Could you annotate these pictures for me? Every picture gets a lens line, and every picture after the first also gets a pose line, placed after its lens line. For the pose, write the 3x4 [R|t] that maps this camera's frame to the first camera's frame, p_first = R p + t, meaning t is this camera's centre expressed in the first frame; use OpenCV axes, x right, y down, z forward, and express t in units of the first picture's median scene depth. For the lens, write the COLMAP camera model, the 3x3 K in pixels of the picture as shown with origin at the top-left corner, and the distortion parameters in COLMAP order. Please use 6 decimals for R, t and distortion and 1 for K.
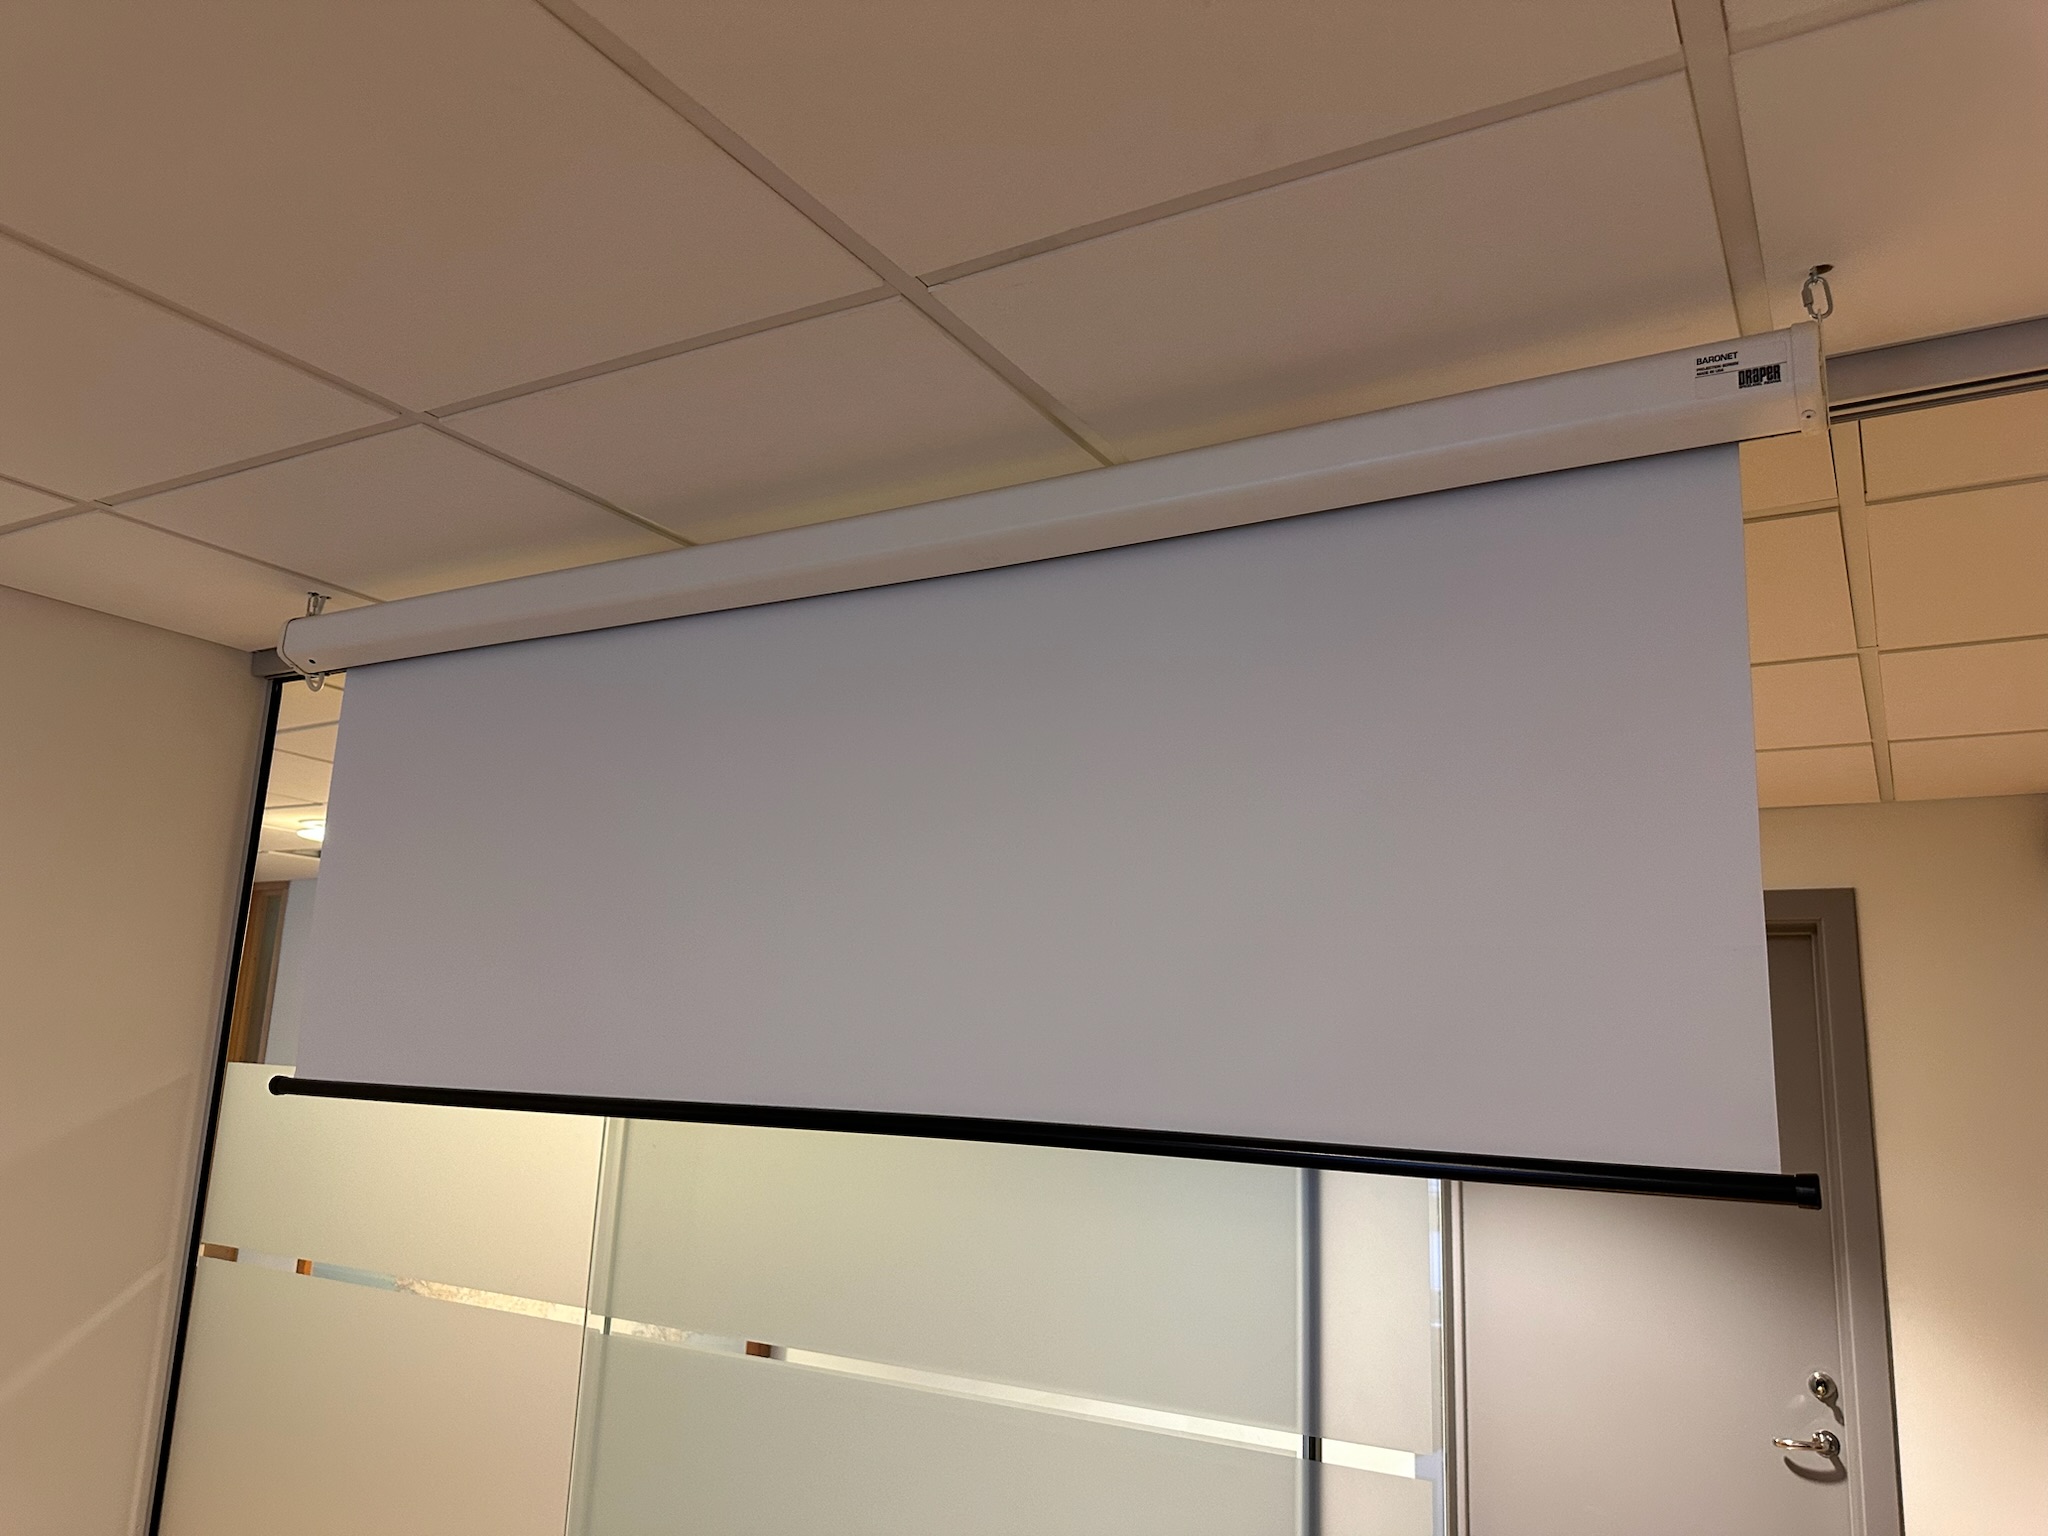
lens RADIAL K [[1457.6, 0, 1024.0], [0, 1457.6, 768.0], [0, 0, 1]] dist [-0.002096, -0.007862]
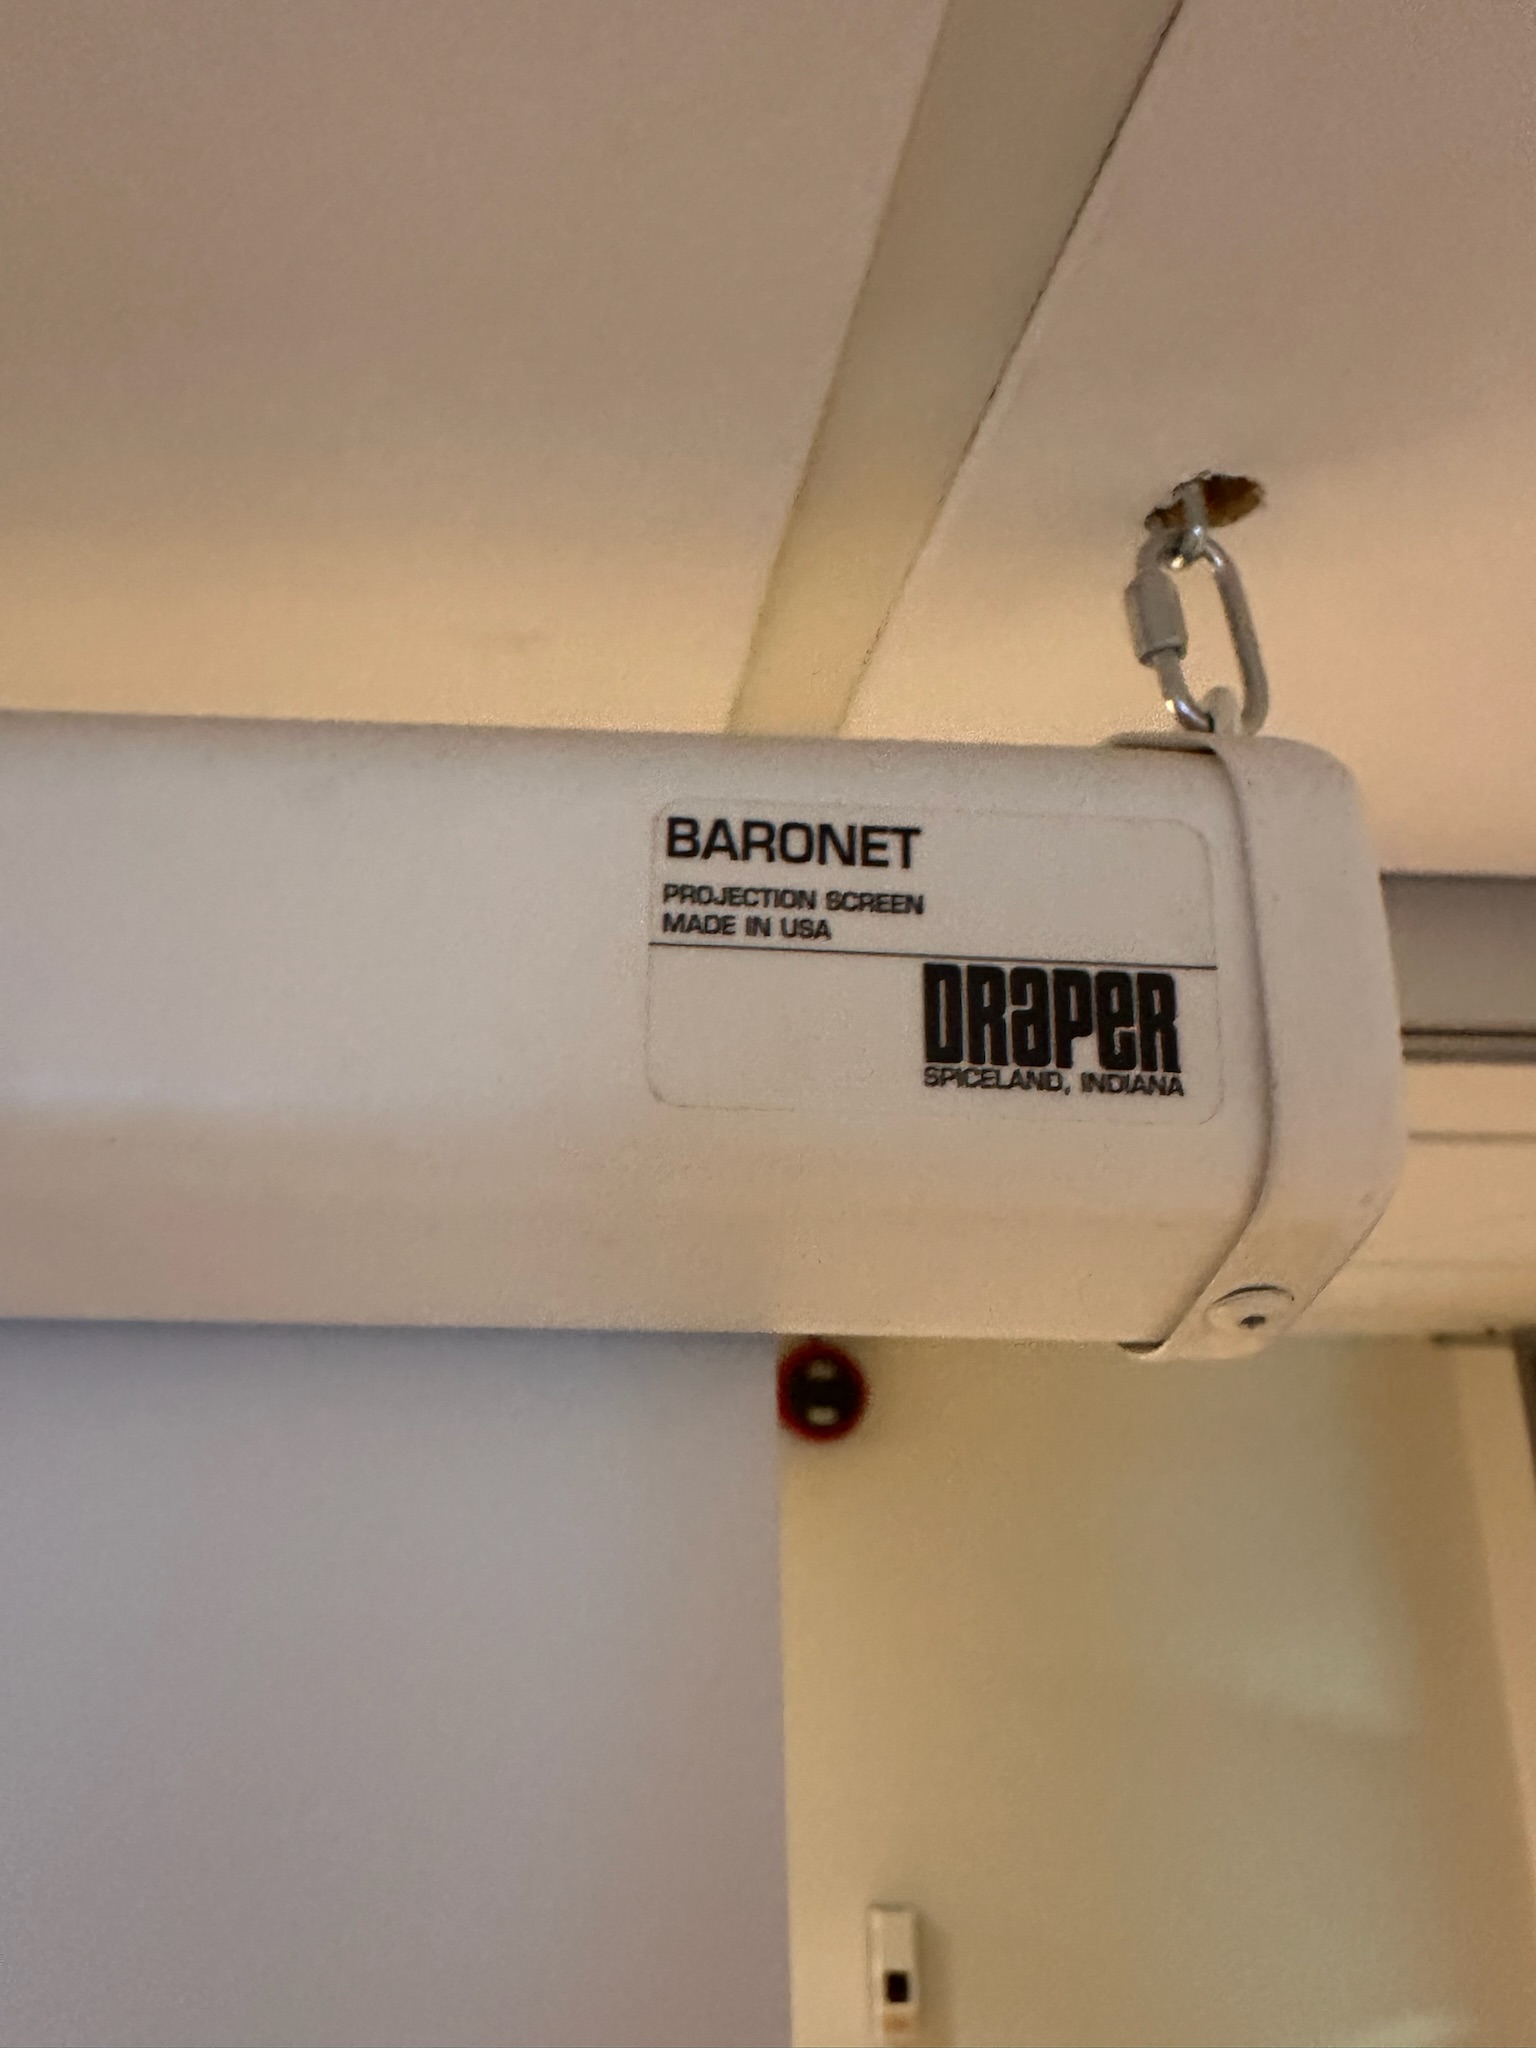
lens RADIAL K [[1415.9, 0, 502.8], [0, 1415.9, 1025.0], [0, 0, 1]] dist [0.001200, 0.000344]
pose [[0.837548, 0.131032, 0.530418, 0.240109], [-0.090916, 0.990705, -0.101179, -0.156044], [-0.538746, 0.036519, 0.841677, 0.568263]]
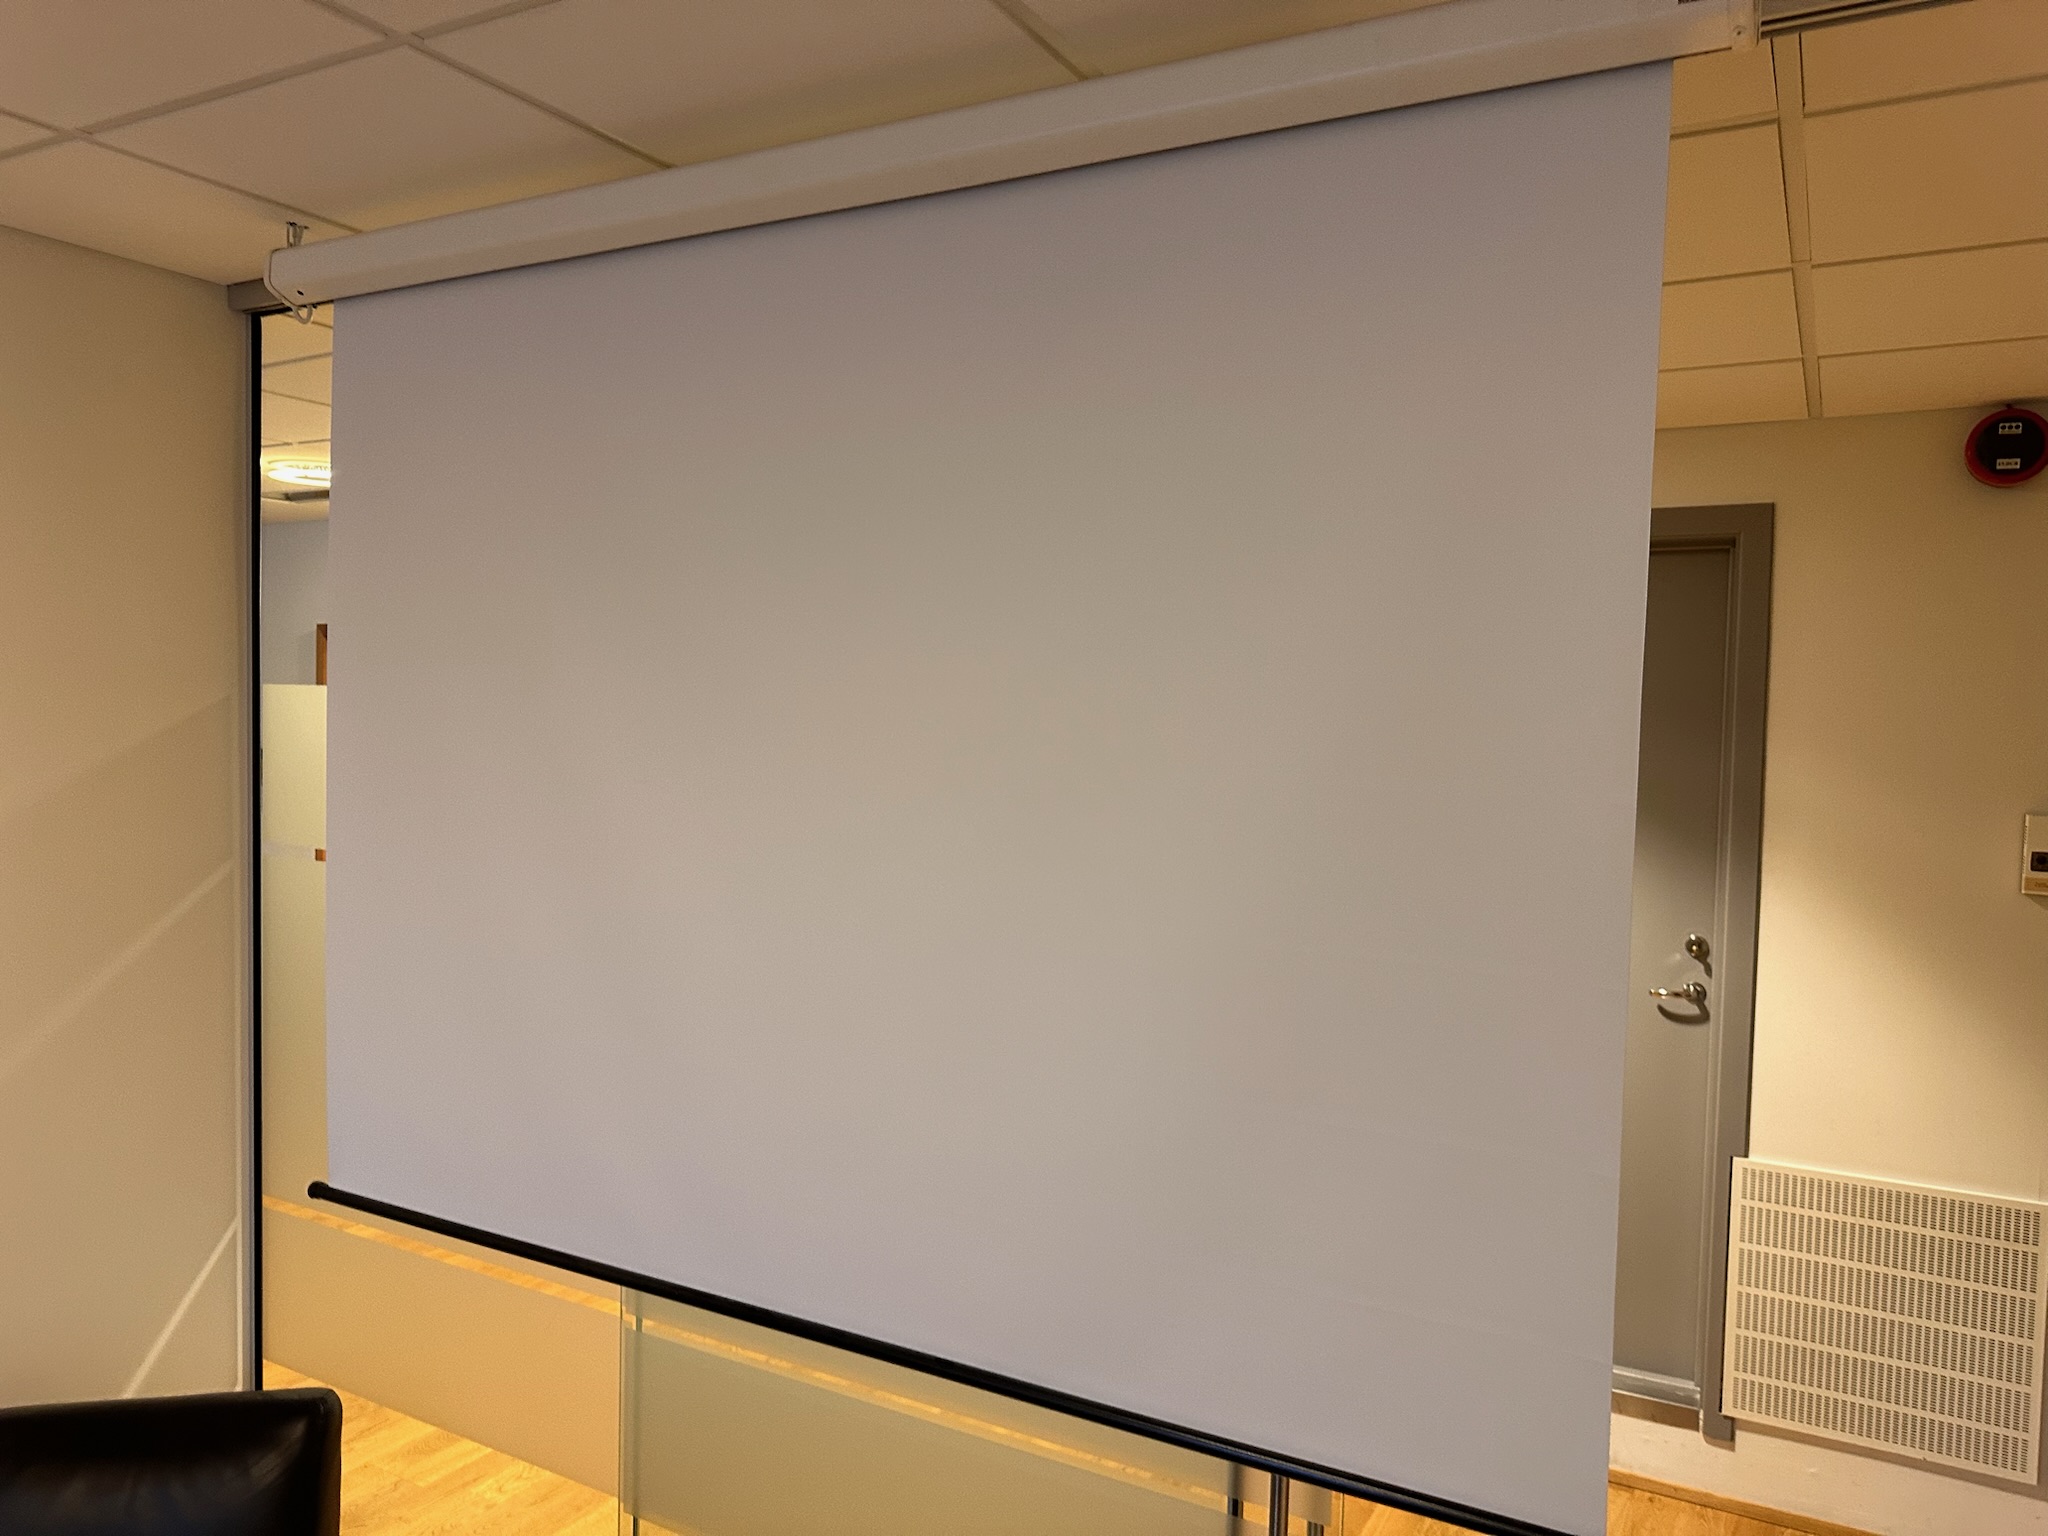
lens RADIAL K [[1463.9, 0, 995.2], [0, 1463.9, 766.3], [0, 0, 1]] dist [-0.016035, 0.004861]
pose [[0.999771, -0.016088, 0.014146, -0.021351], [0.012242, 0.970946, 0.238985, 0.013334], [-0.017580, -0.238757, 0.970920, -0.100710]]
